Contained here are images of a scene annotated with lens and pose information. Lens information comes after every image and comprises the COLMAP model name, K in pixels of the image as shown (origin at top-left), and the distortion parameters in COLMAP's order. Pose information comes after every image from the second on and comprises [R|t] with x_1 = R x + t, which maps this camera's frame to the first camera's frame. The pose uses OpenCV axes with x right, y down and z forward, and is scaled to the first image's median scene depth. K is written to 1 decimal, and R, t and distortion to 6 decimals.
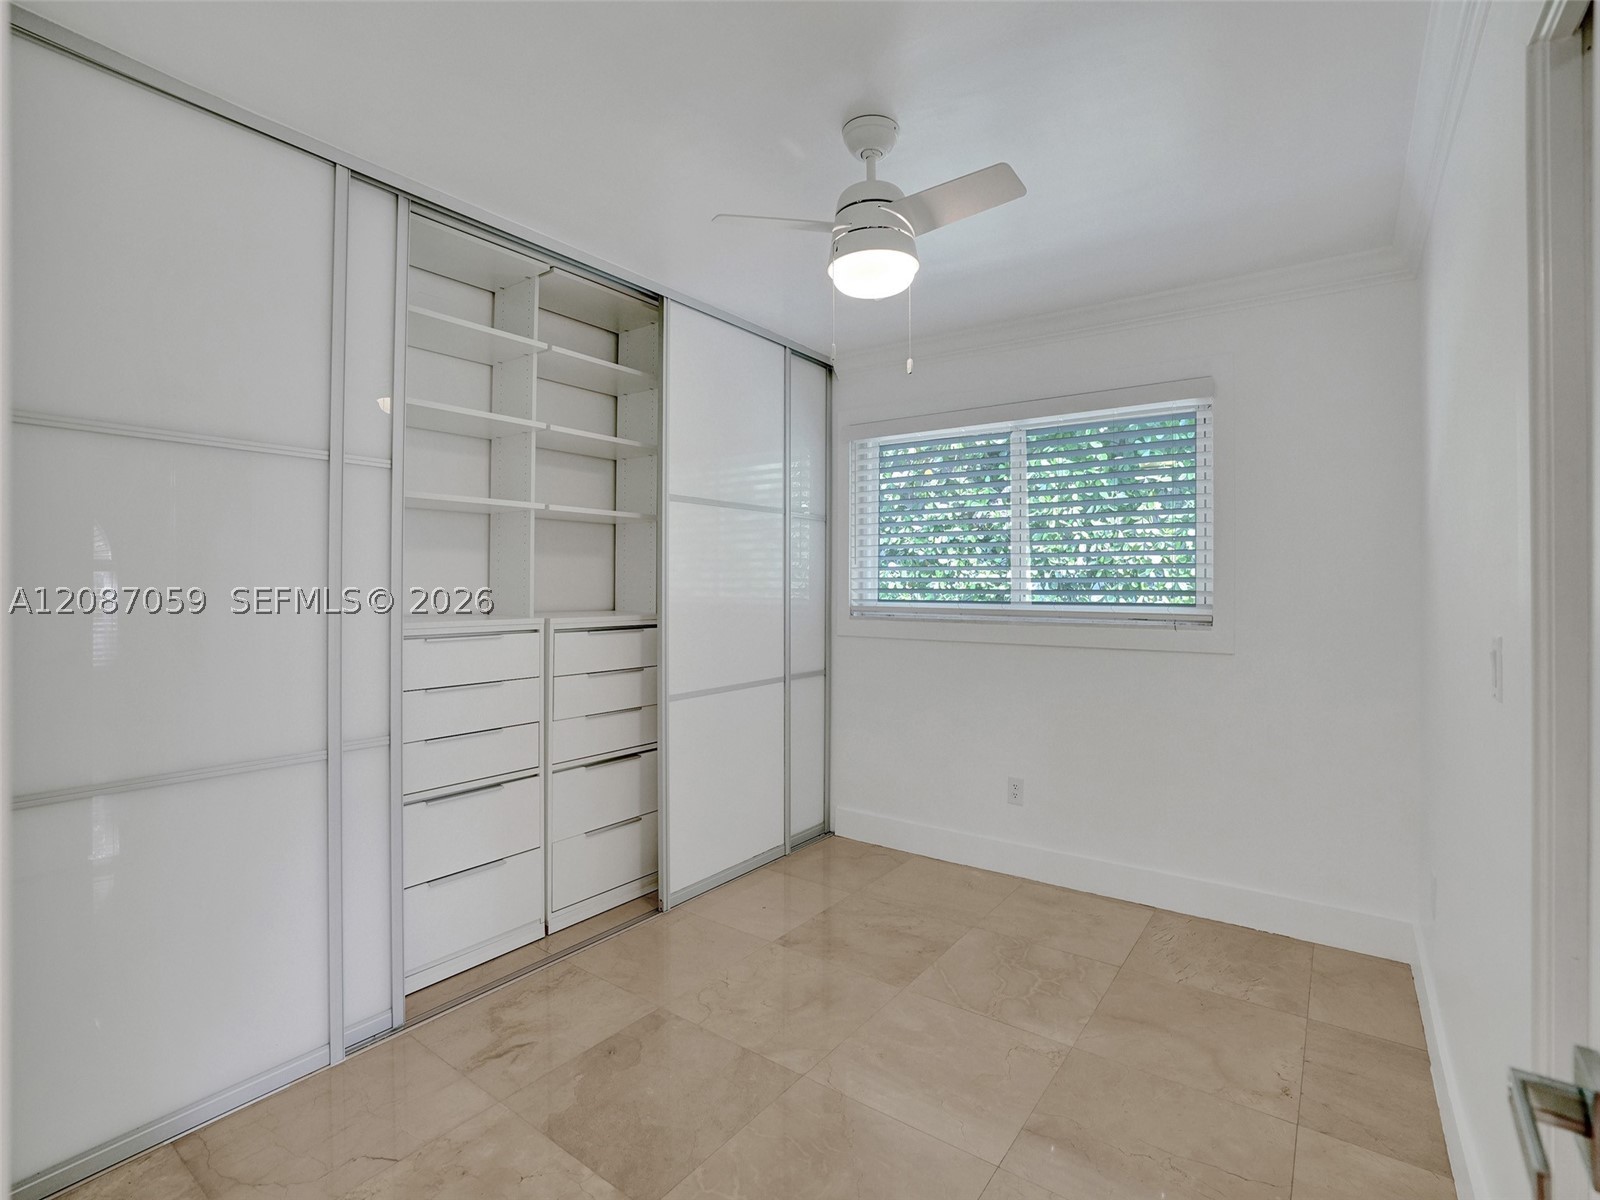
lens RADIAL K [[746.7, 0, 800.1], [0, 746.7, 584.7], [0, 0, 1]] dist [-0.052210, 0.018450]
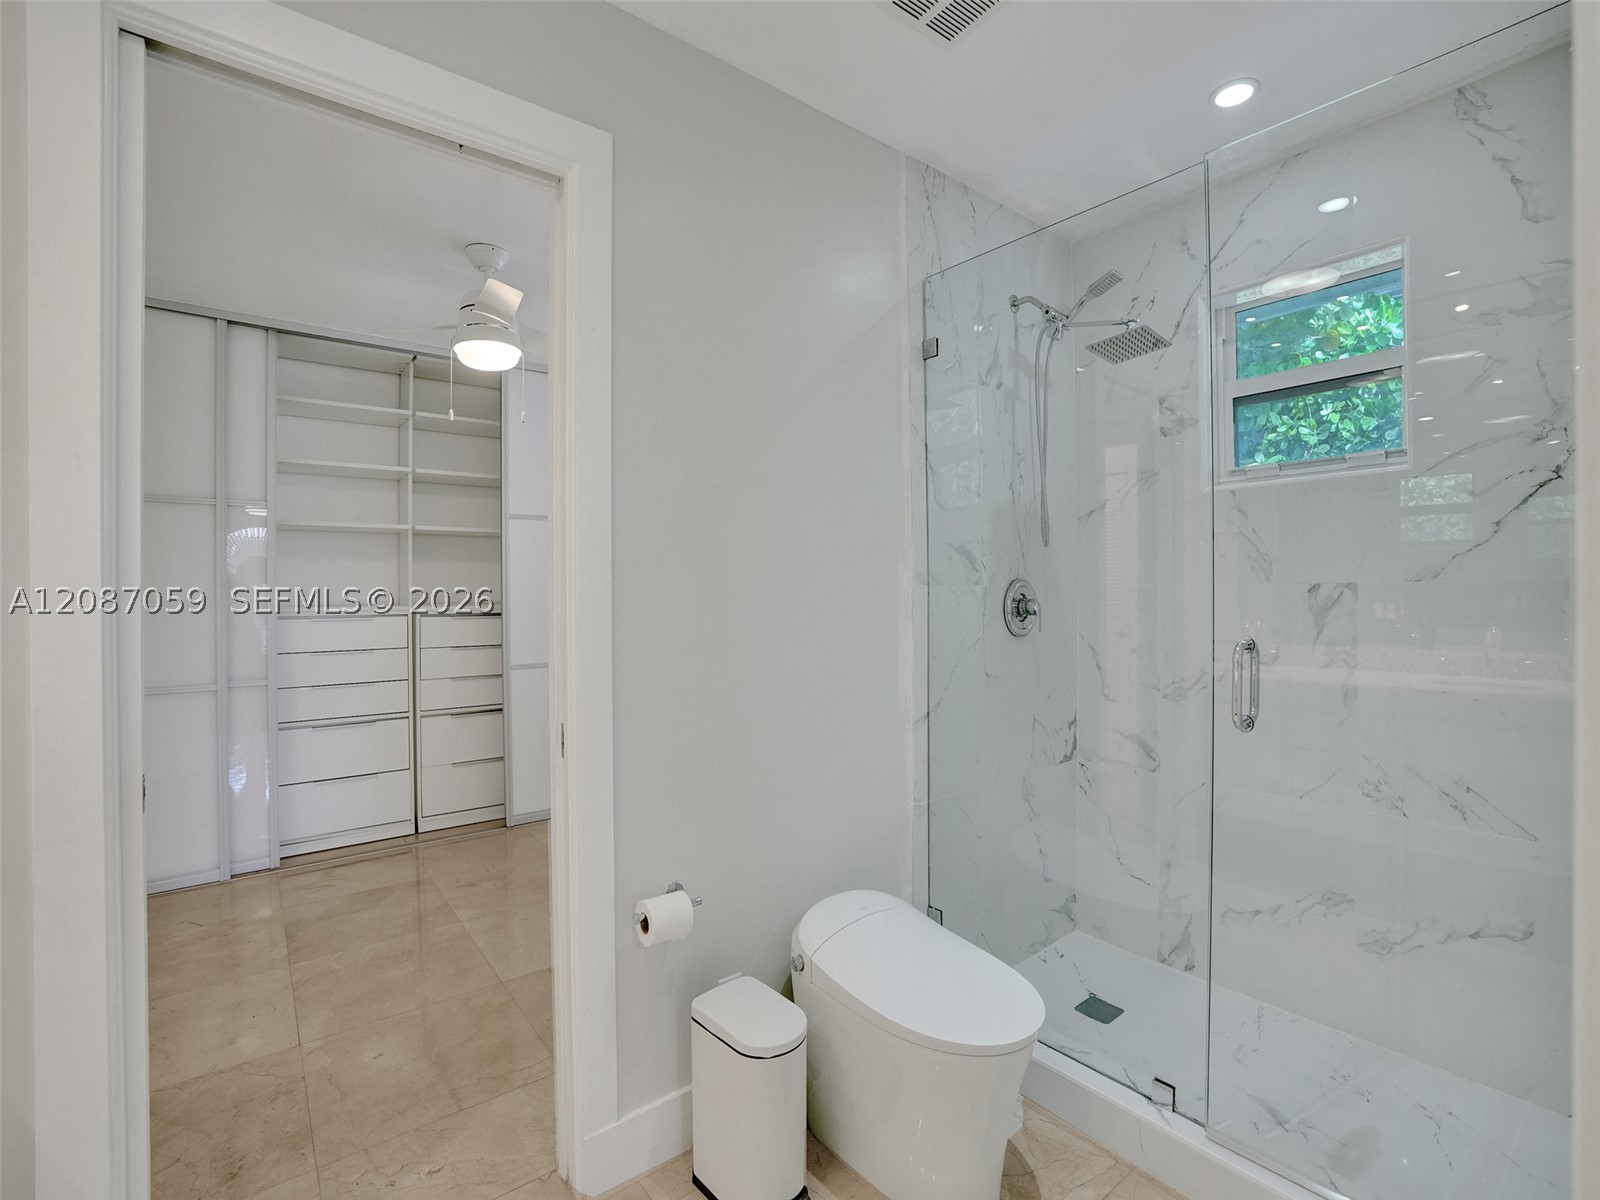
lens RADIAL K [[746.7, 0, 823.3], [0, 746.7, 593.7], [0, 0, 1]] dist [-0.052210, 0.018450]
pose [[0.963667, -0.006992, -0.267016, 0.793102], [0.009760, 0.999911, 0.009042, 0.017194], [0.266929, -0.011320, 0.963650, -0.135634]]
